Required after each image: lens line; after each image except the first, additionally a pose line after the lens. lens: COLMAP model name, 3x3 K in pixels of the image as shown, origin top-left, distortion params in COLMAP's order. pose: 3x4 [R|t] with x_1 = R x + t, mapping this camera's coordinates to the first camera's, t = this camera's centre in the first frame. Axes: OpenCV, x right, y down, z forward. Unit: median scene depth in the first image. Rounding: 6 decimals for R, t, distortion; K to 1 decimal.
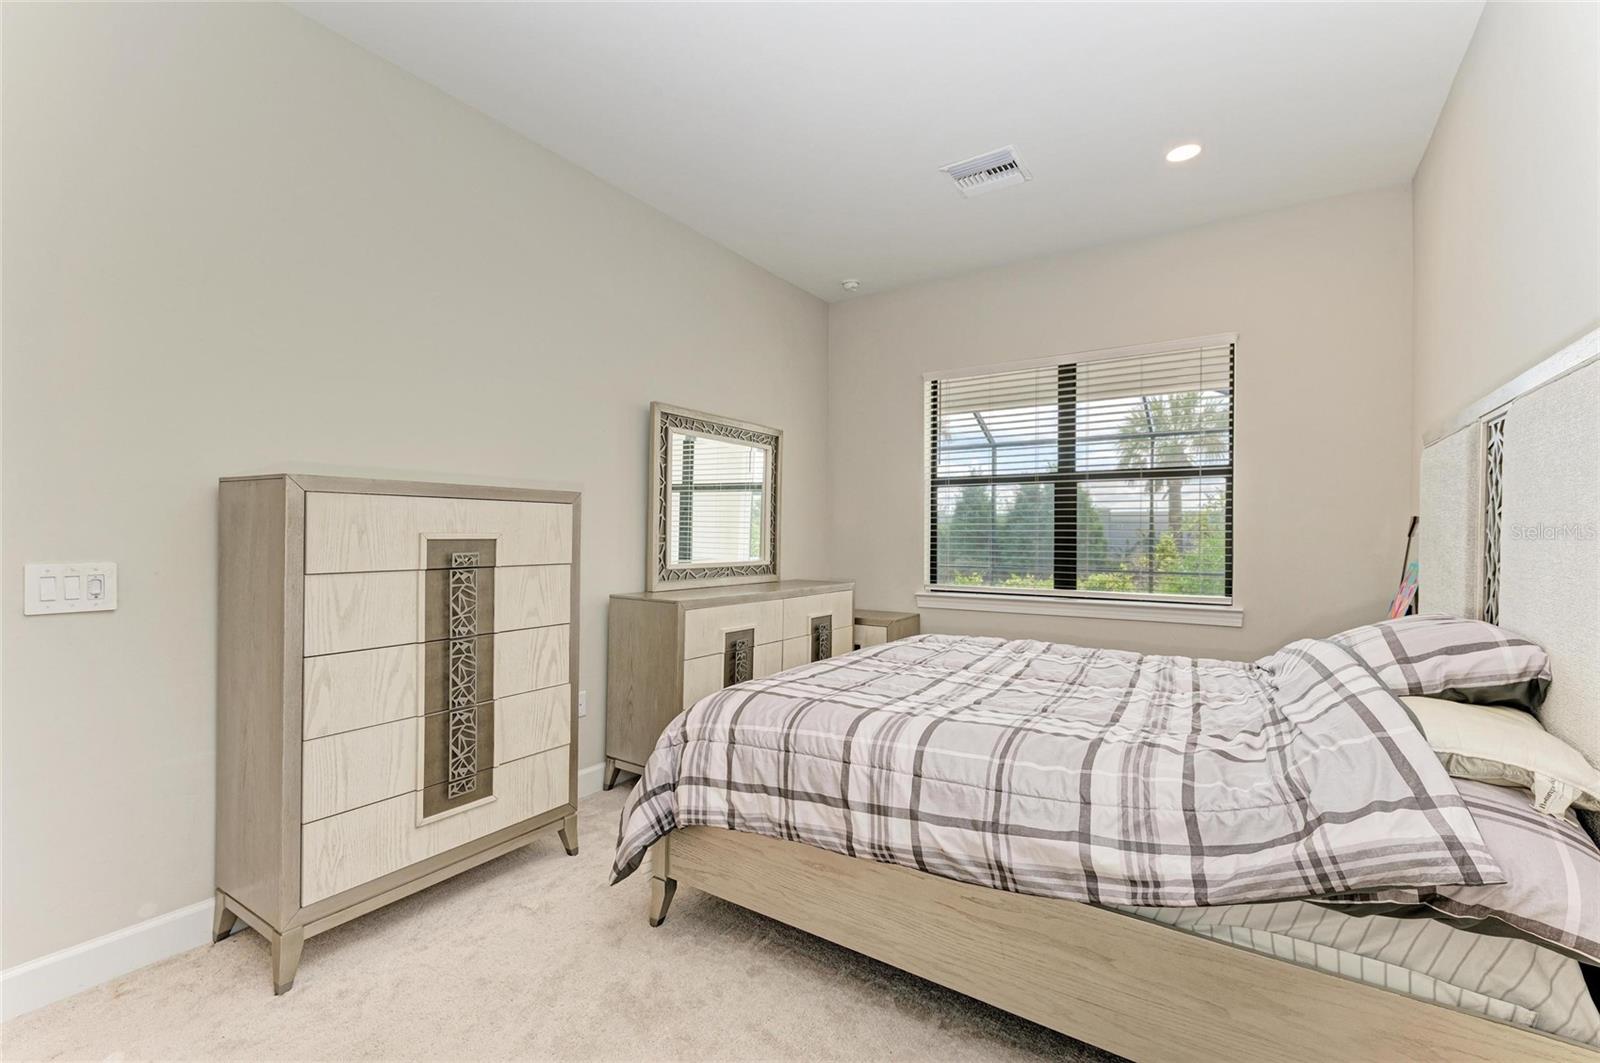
lens RADIAL K [[702.6, 0, 787.0], [0, 702.6, 534.4], [0, 0, 1]] dist [0.017098, -0.000310]
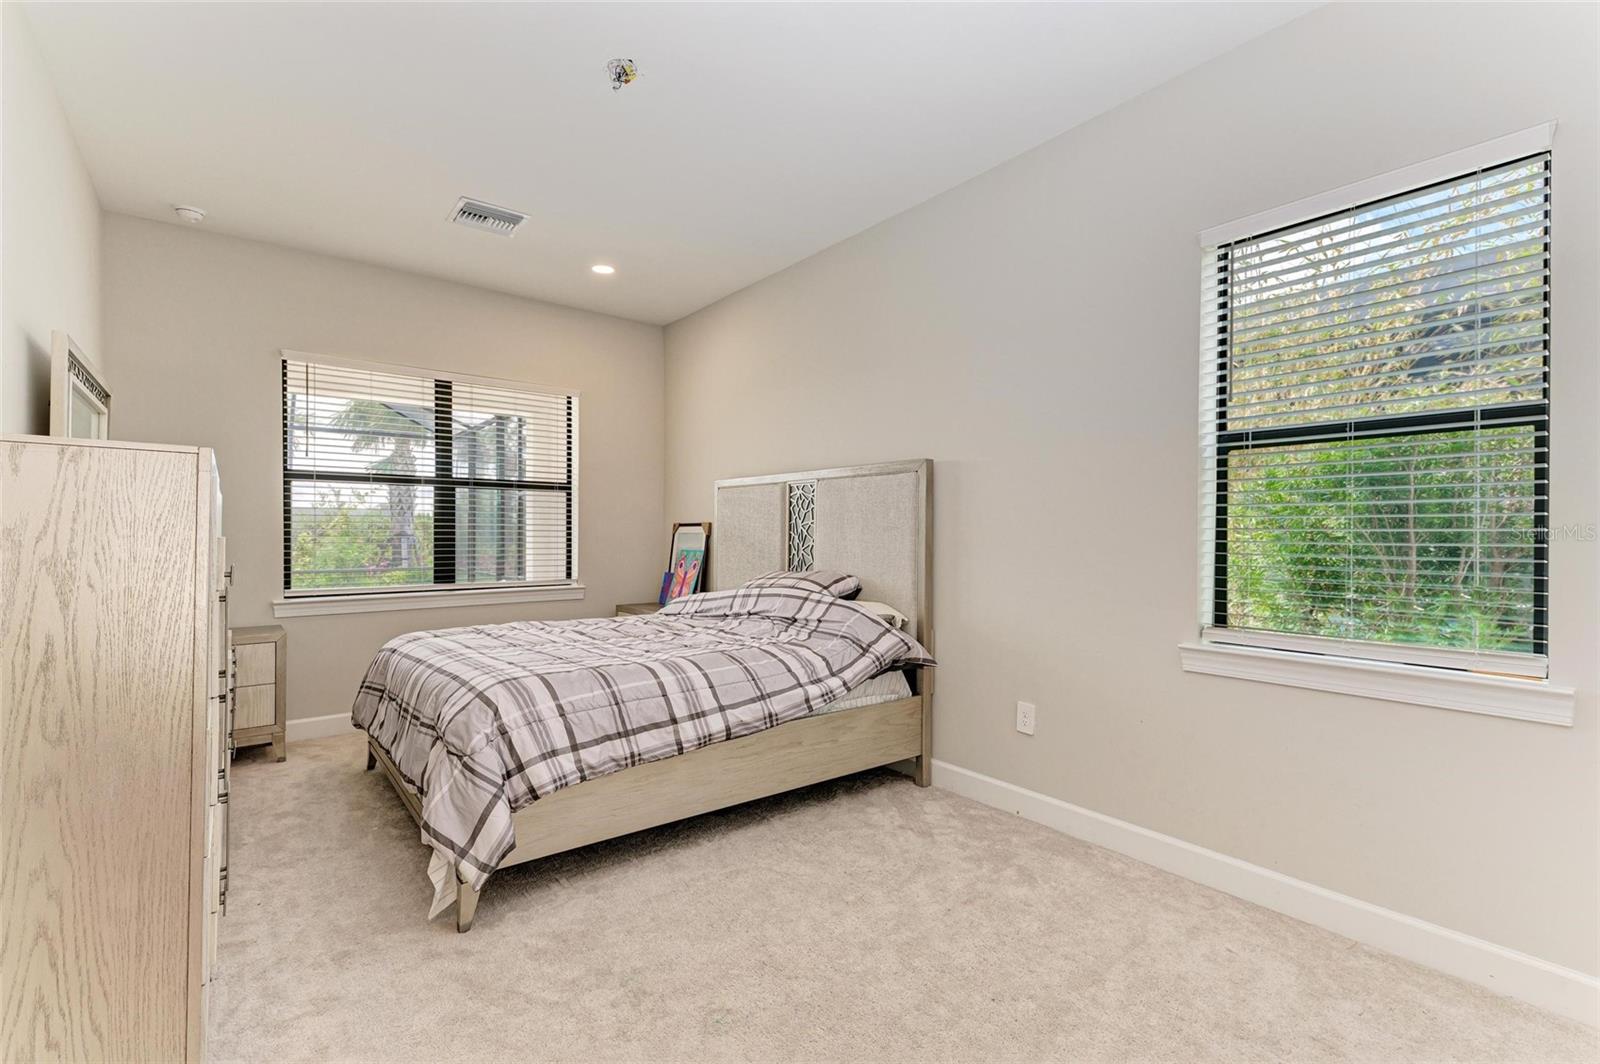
lens RADIAL K [[702.6, 0, 807.5], [0, 702.6, 529.9], [0, 0, 1]] dist [0.017098, -0.000310]
pose [[0.311343, 0.002461, 0.950294, -1.102811], [-0.001355, 0.999997, -0.002146, -0.010263], [-0.950297, -0.000619, 0.311345, 0.257705]]
